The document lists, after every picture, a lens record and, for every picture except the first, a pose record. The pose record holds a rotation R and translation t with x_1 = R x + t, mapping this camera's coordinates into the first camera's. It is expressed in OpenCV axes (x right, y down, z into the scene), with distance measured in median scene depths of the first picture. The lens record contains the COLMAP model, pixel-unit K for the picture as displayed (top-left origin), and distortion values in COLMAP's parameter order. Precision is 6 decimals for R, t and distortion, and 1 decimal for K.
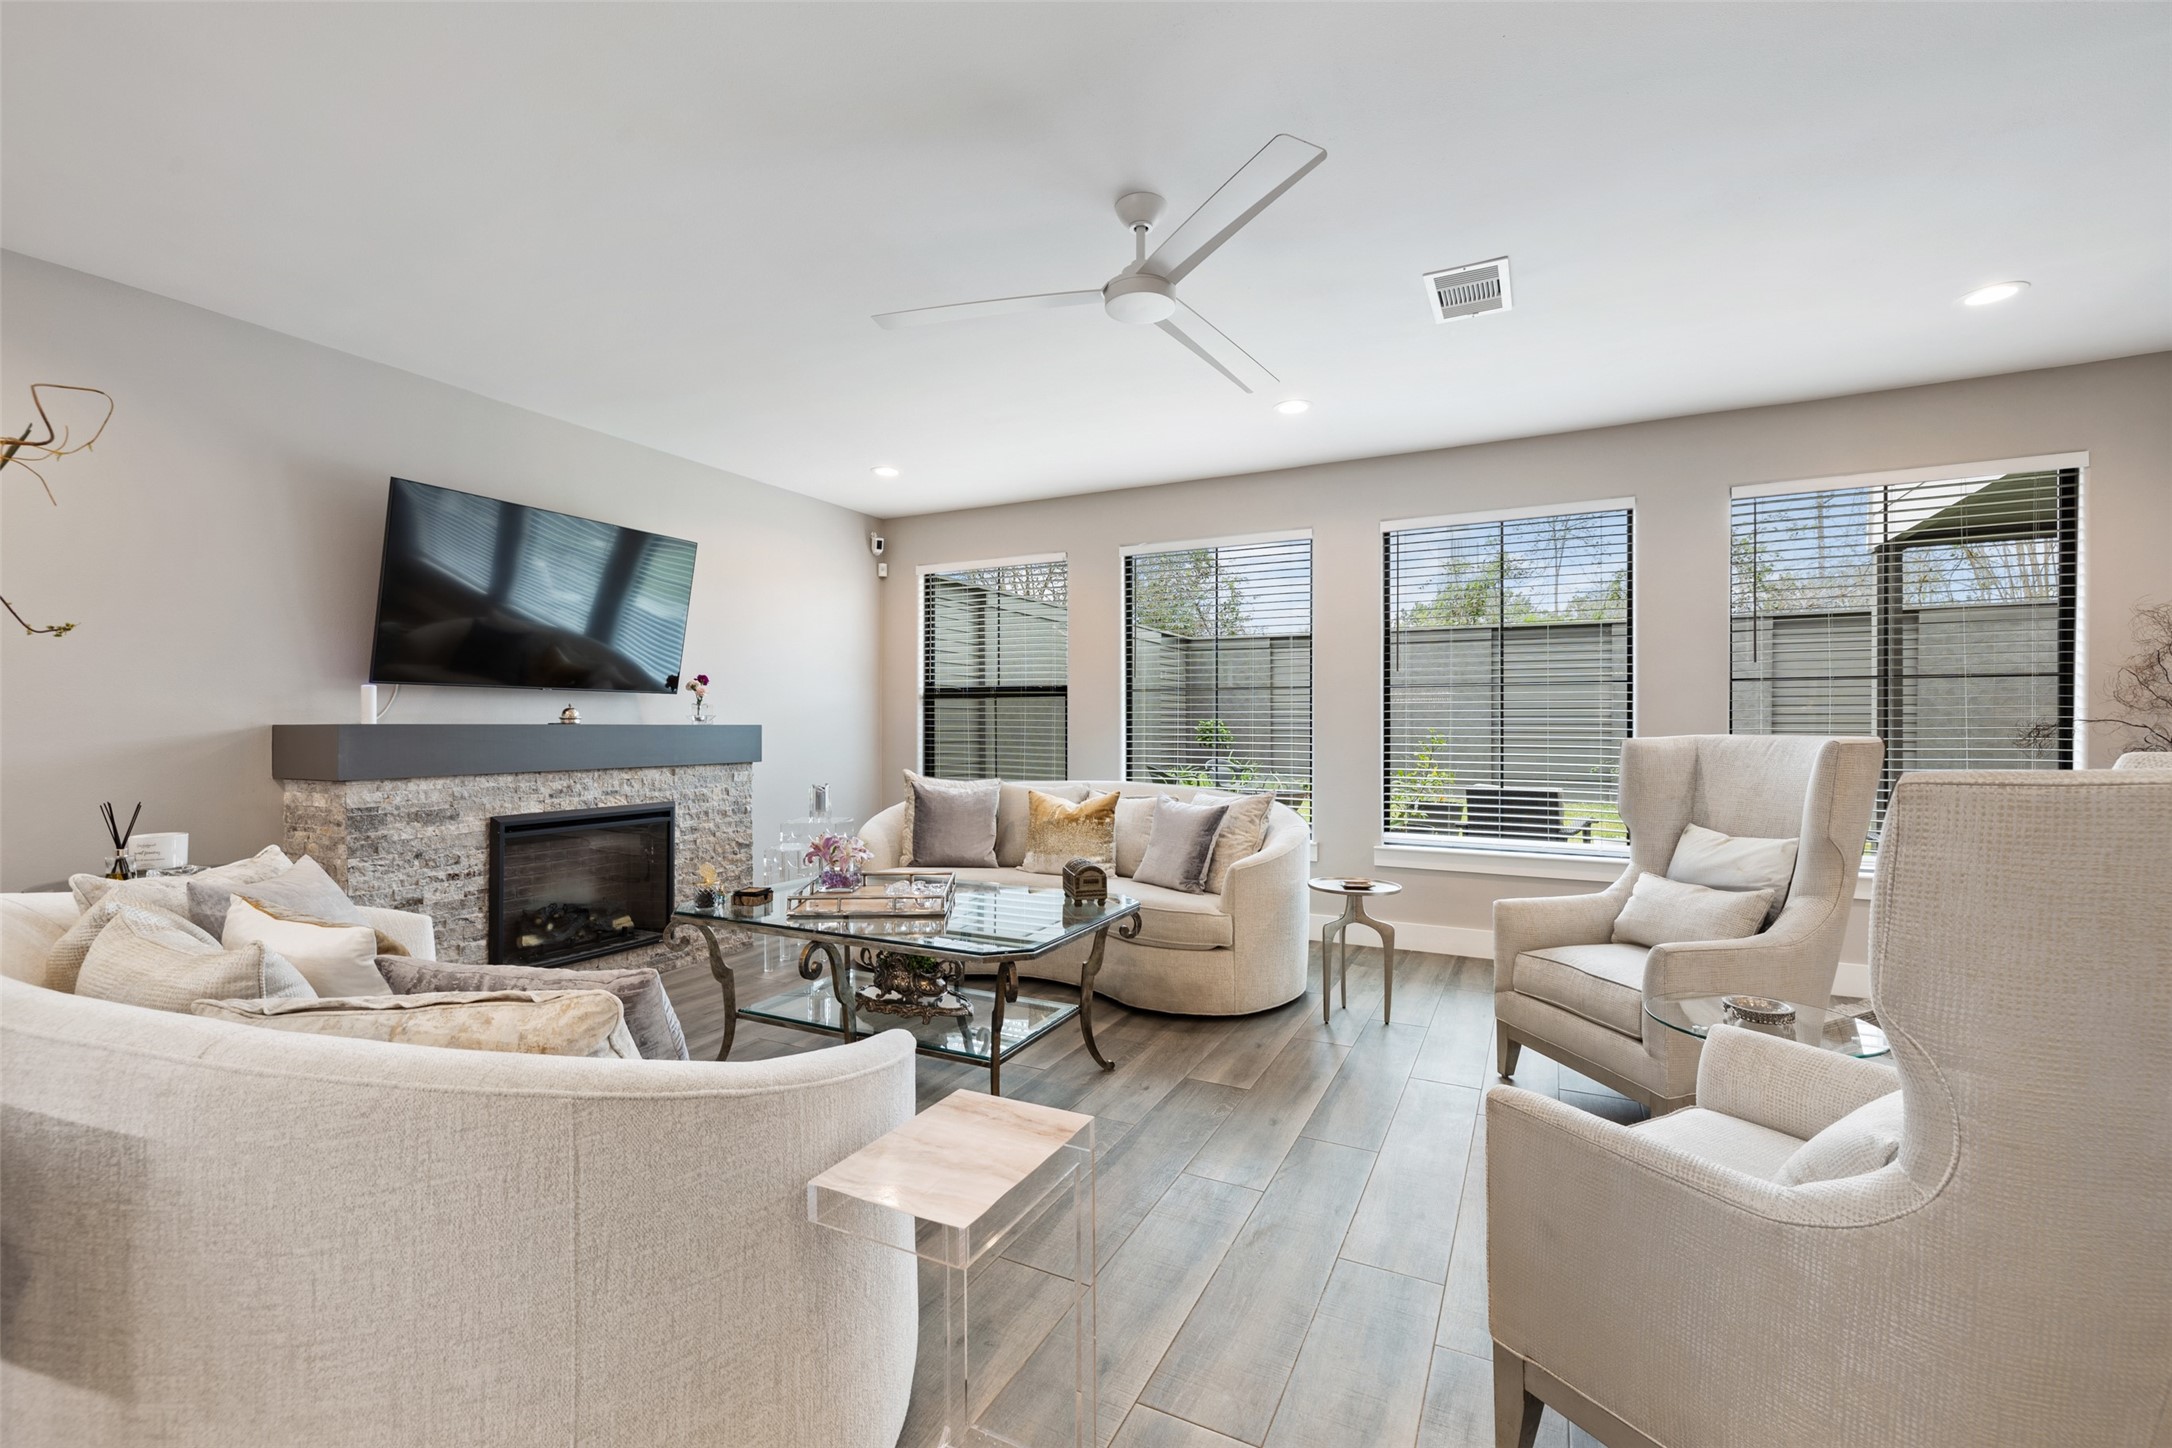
lens RADIAL K [[913.3, 0, 1082.6], [0, 913.3, 729.8], [0, 0, 1]] dist [0.003012, -0.000014]
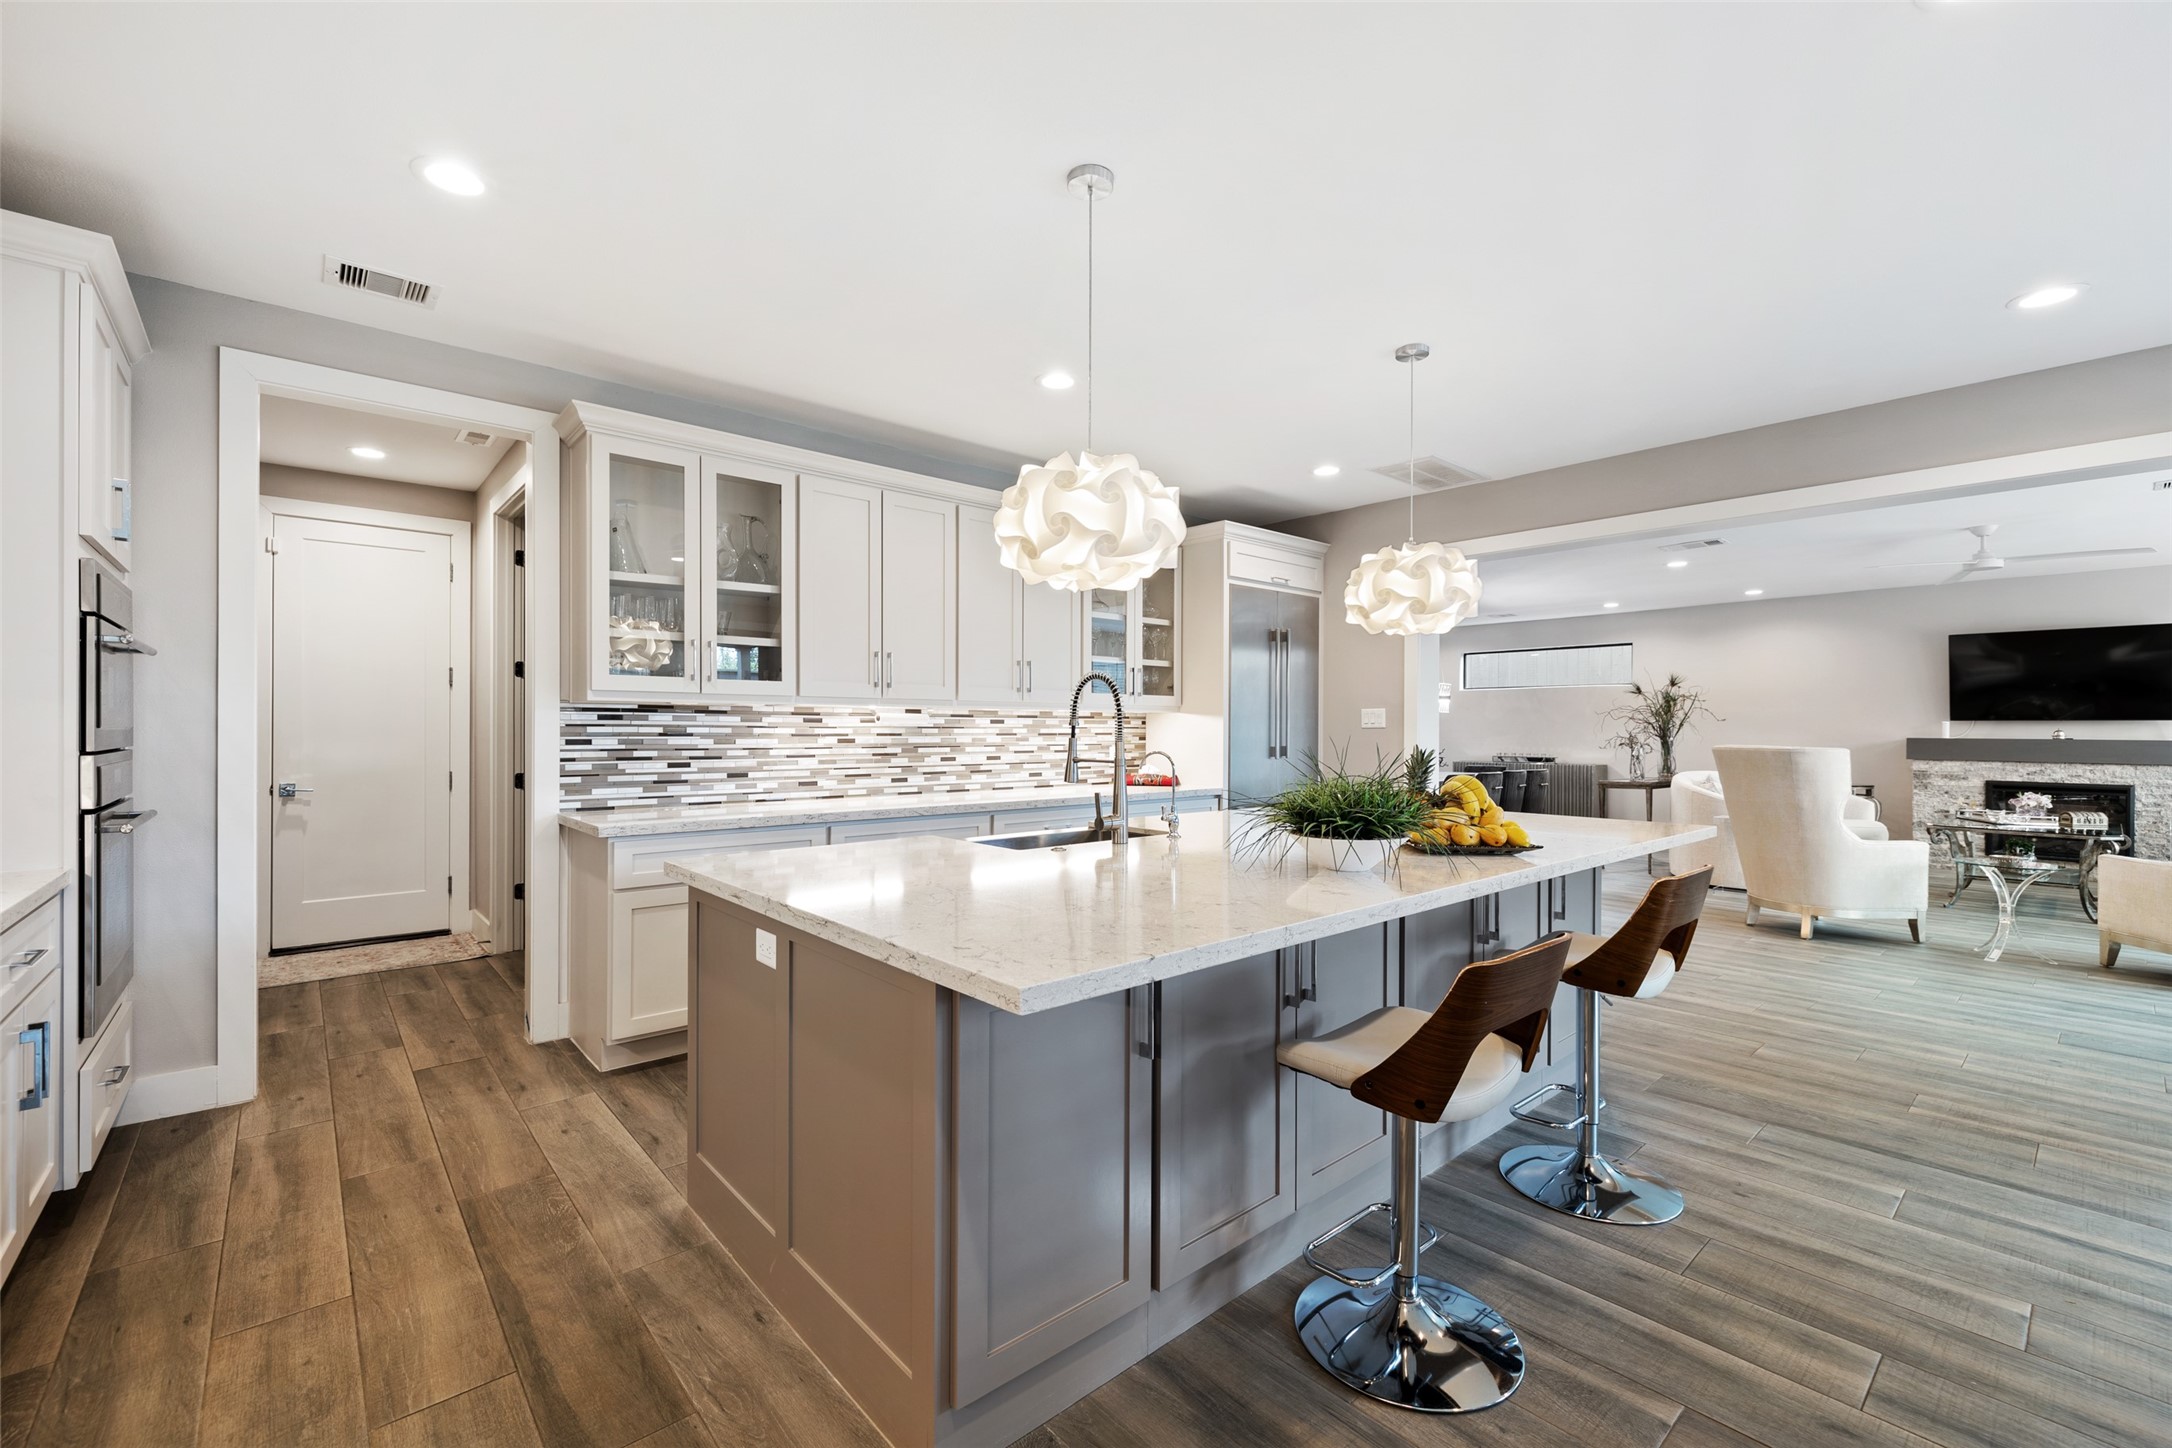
lens RADIAL K [[917.1, 0, 1074.1], [0, 917.1, 722.9], [0, 0, 1]] dist [-0.000646, -0.000600]
pose [[-0.374210, -0.007488, -0.927314, 1.884600], [-0.011477, 0.999928, -0.003443, -0.008864], [0.927273, 0.009355, -0.374269, -0.182222]]
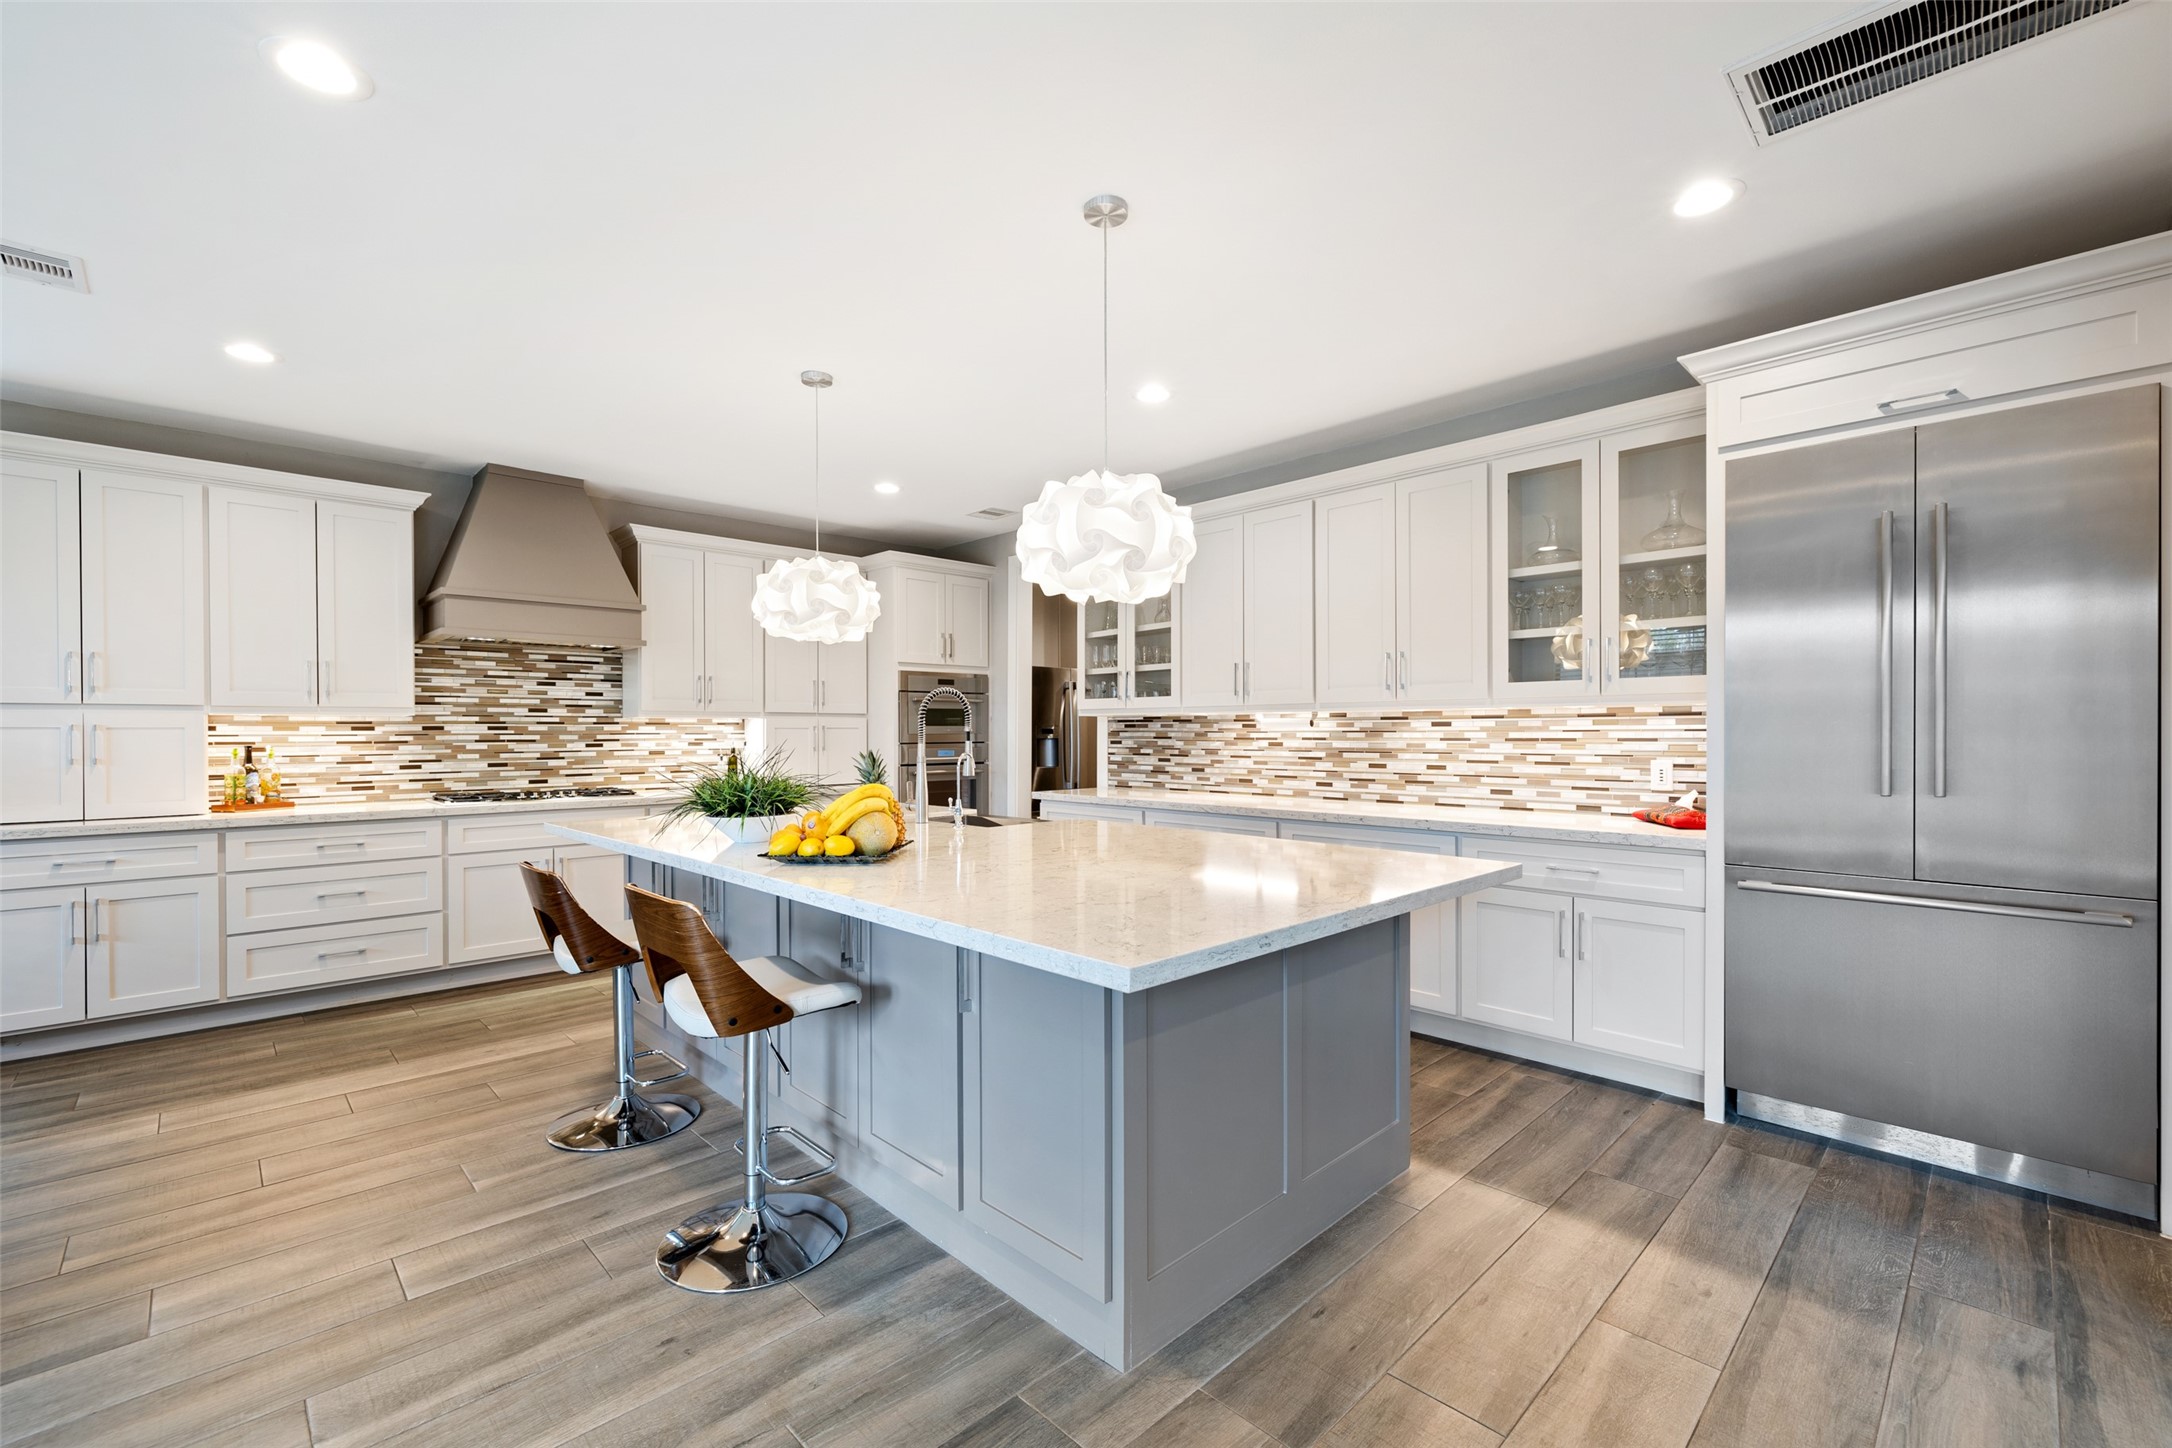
lens RADIAL K [[913.3, 0, 1082.6], [0, 913.3, 729.8], [0, 0, 1]] dist [0.003012, -0.000014]
pose [[-0.945720, 0.002484, 0.324972, 0.888240], [0.004686, 0.999971, 0.005993, -0.014784], [-0.324947, 0.007191, -0.945705, 0.327873]]
